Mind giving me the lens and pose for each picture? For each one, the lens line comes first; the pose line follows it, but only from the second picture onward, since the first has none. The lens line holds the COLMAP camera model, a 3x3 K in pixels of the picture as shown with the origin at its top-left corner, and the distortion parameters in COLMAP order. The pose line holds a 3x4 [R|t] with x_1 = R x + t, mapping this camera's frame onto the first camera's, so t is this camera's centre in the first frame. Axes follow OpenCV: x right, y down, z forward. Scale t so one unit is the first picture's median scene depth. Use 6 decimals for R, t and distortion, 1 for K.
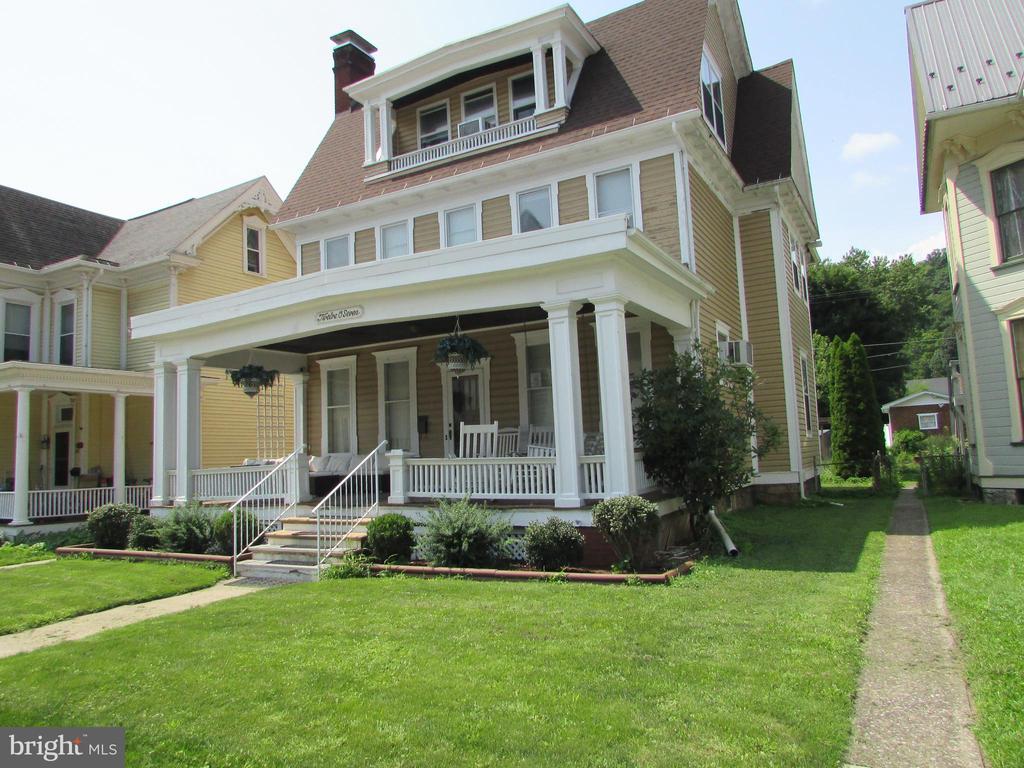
lens RADIAL K [[727.9, 0, 508.5], [0, 727.9, 387.2], [0, 0, 1]] dist [-0.043375, 0.017099]
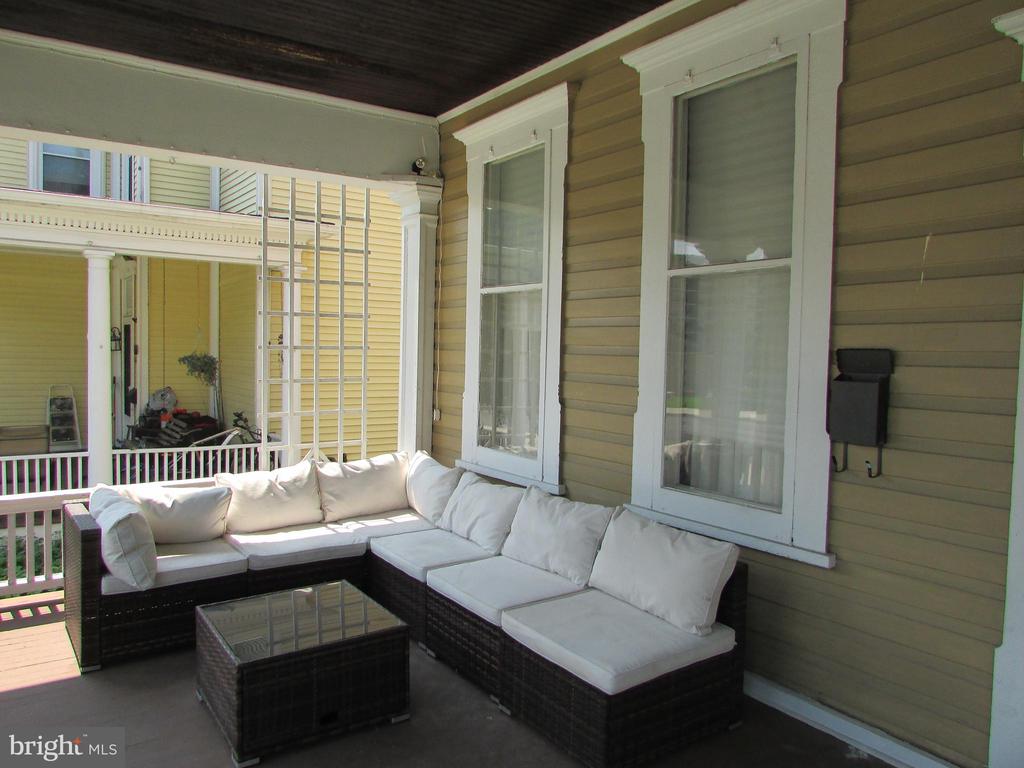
lens RADIAL K [[727.9, 0, 510.3], [0, 727.9, 387.9], [0, 0, 1]] dist [-0.043375, 0.017099]
pose [[0.905177, 0.075384, -0.418295, -0.122561], [-0.007902, 0.986960, 0.160769, 0.020925], [0.424960, -0.142219, 0.893970, 0.804713]]
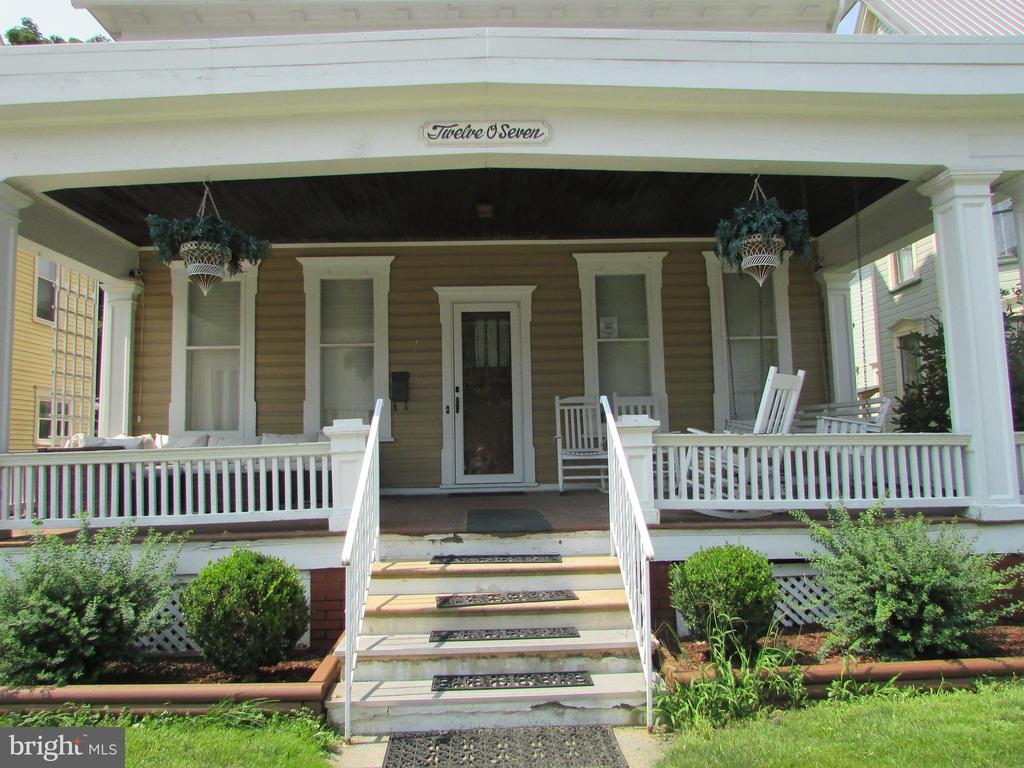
lens RADIAL K [[727.9, 0, 503.7], [0, 727.9, 377.1], [0, 0, 1]] dist [-0.043375, 0.017099]
pose [[0.858585, 0.074746, 0.507193, -0.348591], [-0.062425, 0.997195, -0.041285, 0.063129], [-0.508857, 0.003785, 0.860843, 0.446762]]
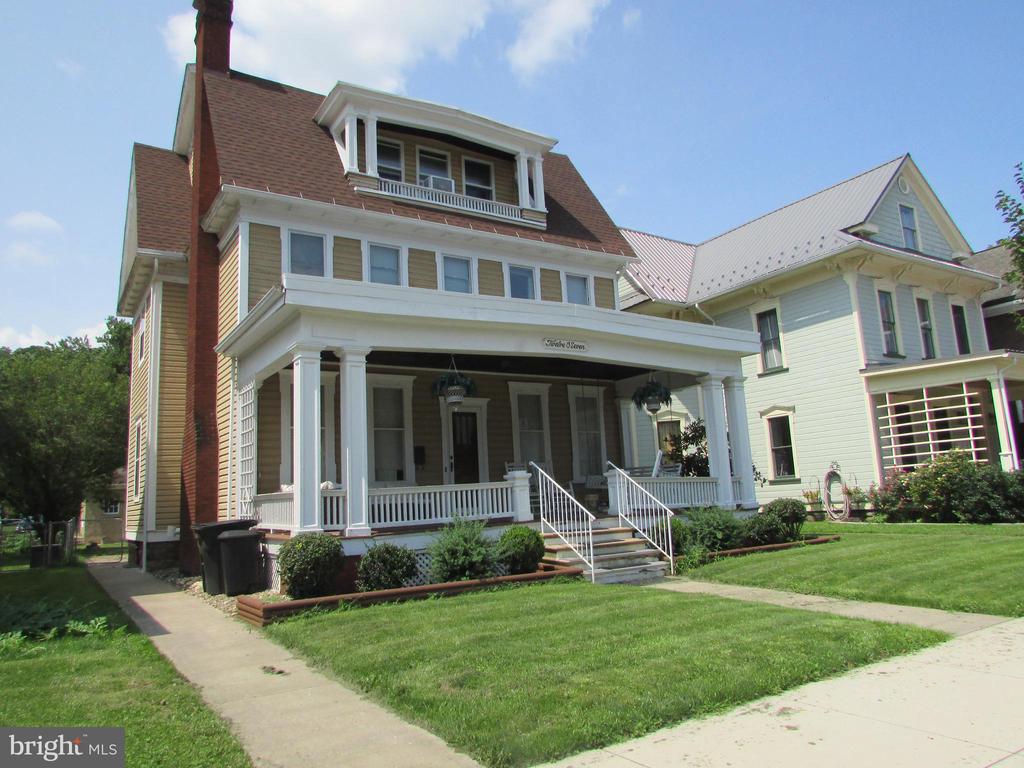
lens RADIAL K [[727.9, 0, 510.1], [0, 727.9, 384.2], [0, 0, 1]] dist [-0.043375, 0.017099]
pose [[0.467808, 0.164385, 0.868409, -0.934942], [-0.050786, 0.985928, -0.159272, 0.107198], [-0.882370, 0.030405, 0.469573, 0.429160]]
